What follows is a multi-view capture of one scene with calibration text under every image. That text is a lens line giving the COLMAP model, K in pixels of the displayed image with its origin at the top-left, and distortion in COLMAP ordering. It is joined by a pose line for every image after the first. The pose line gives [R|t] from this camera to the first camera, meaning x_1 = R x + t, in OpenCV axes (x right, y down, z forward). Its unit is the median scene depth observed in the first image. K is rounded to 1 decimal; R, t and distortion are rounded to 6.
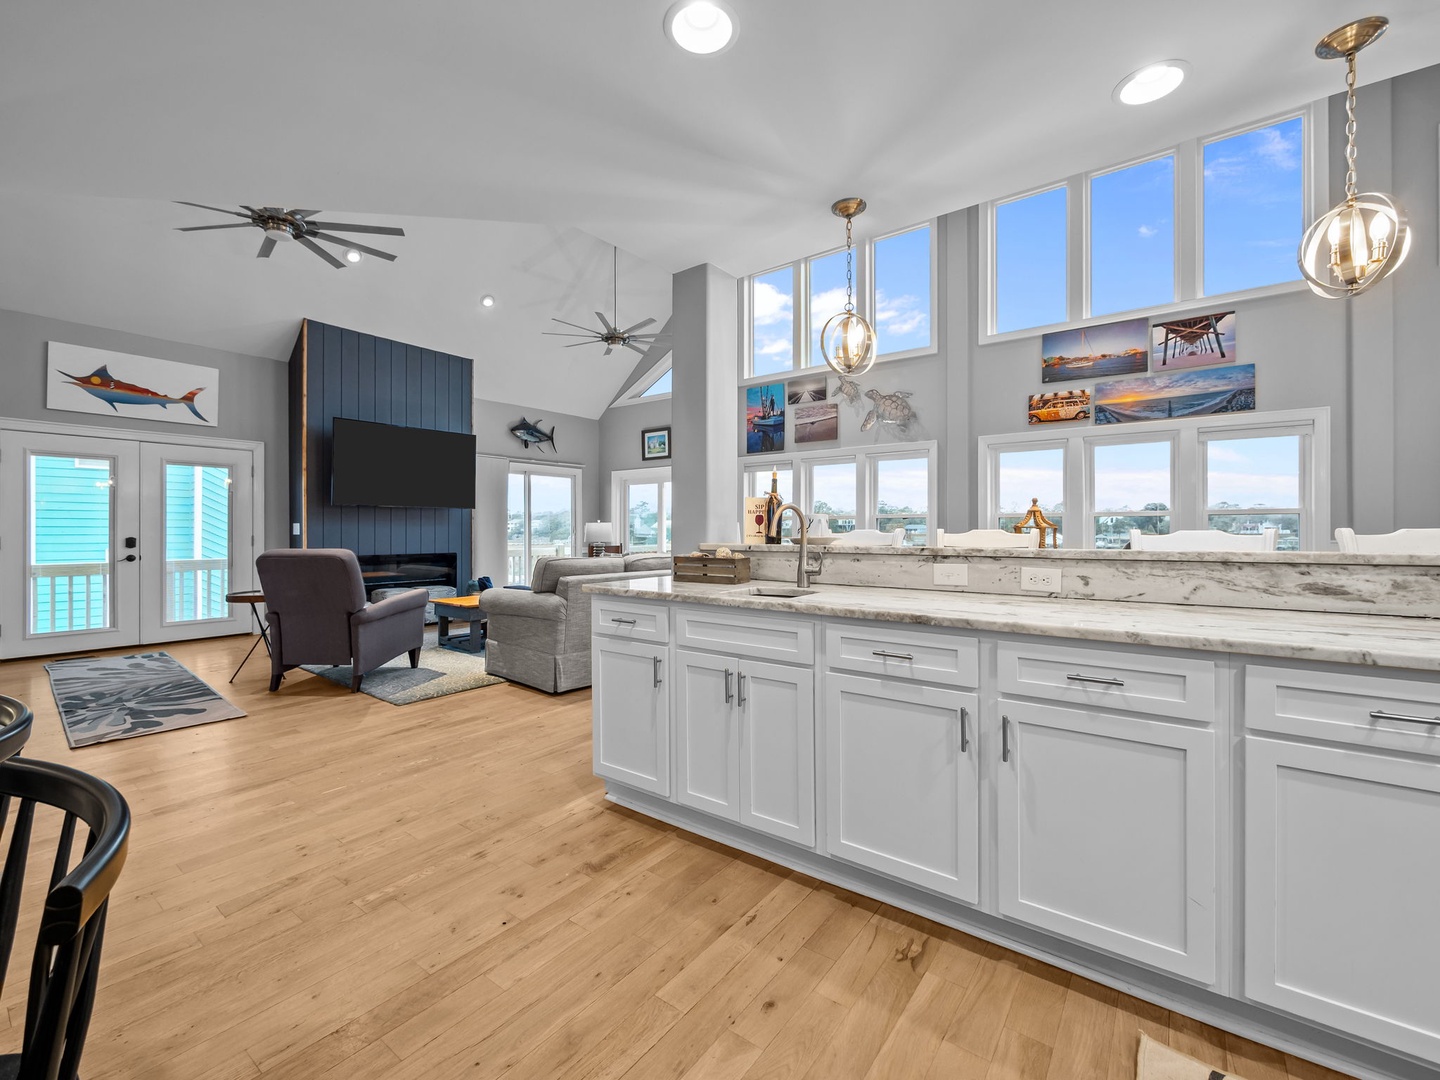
lens RADIAL K [[611.1, 0, 721.6], [0, 611.1, 531.1], [0, 0, 1]] dist [-0.006381, 0.001830]
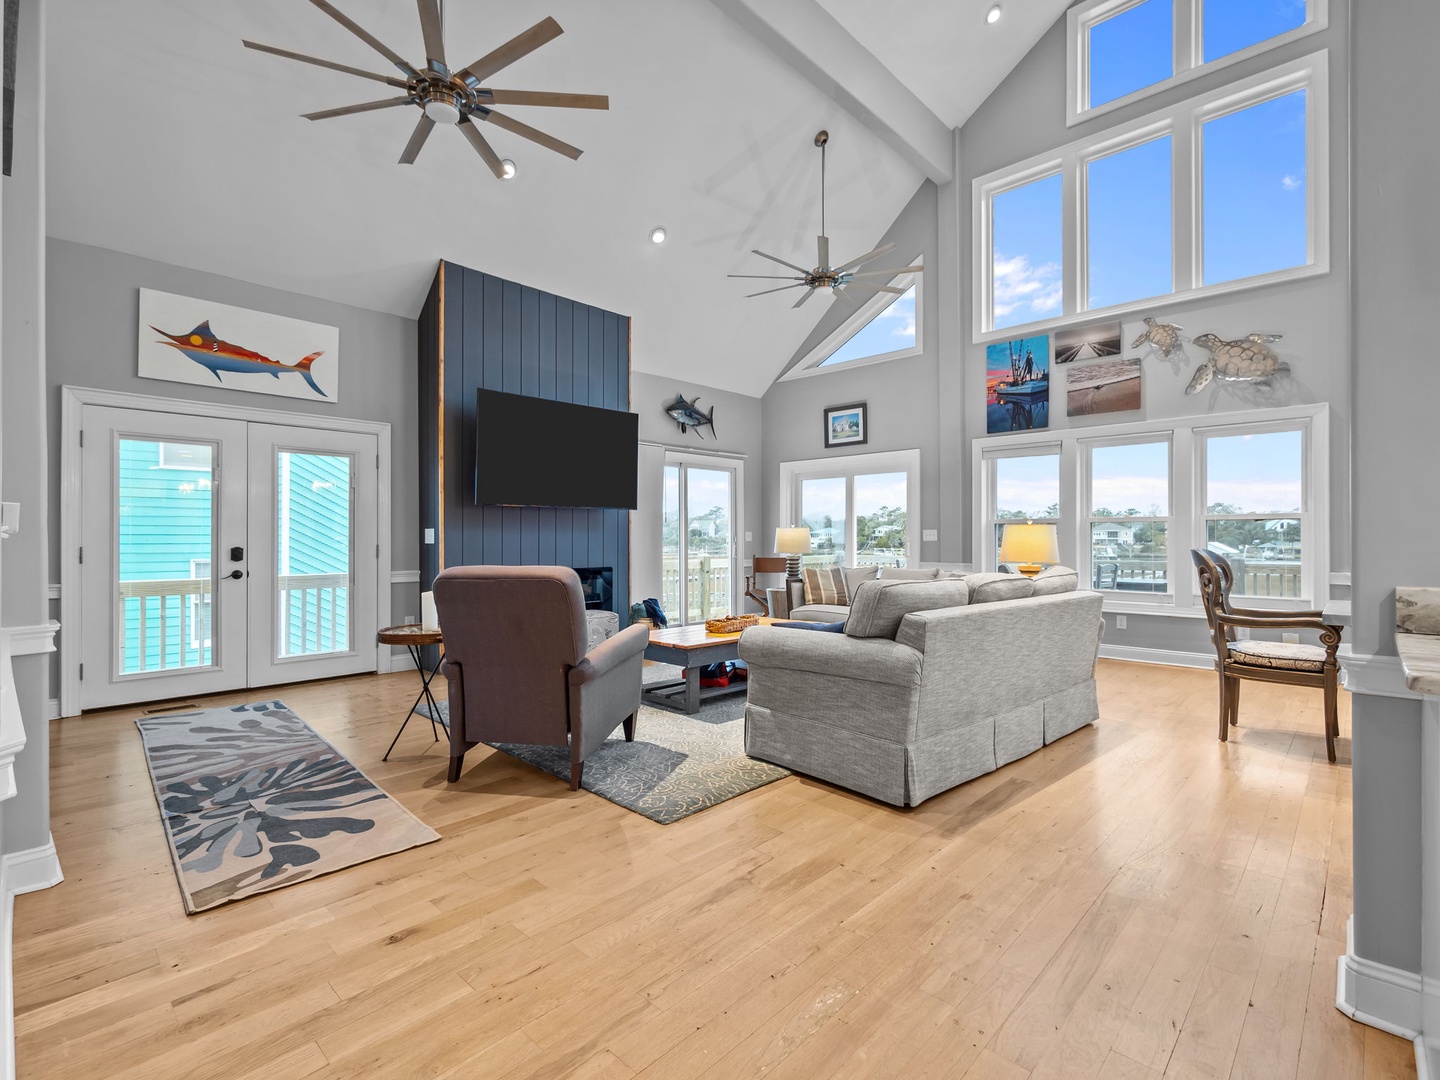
lens RADIAL K [[672.6, 0, 723.8], [0, 672.6, 537.4], [0, 0, 1]] dist [0.001401, 0.001449]
pose [[0.993713, -0.001073, -0.111956, -0.275988], [0.000762, 0.999996, -0.002818, 0.000854], [0.111958, 0.002715, 0.993709, 0.235029]]
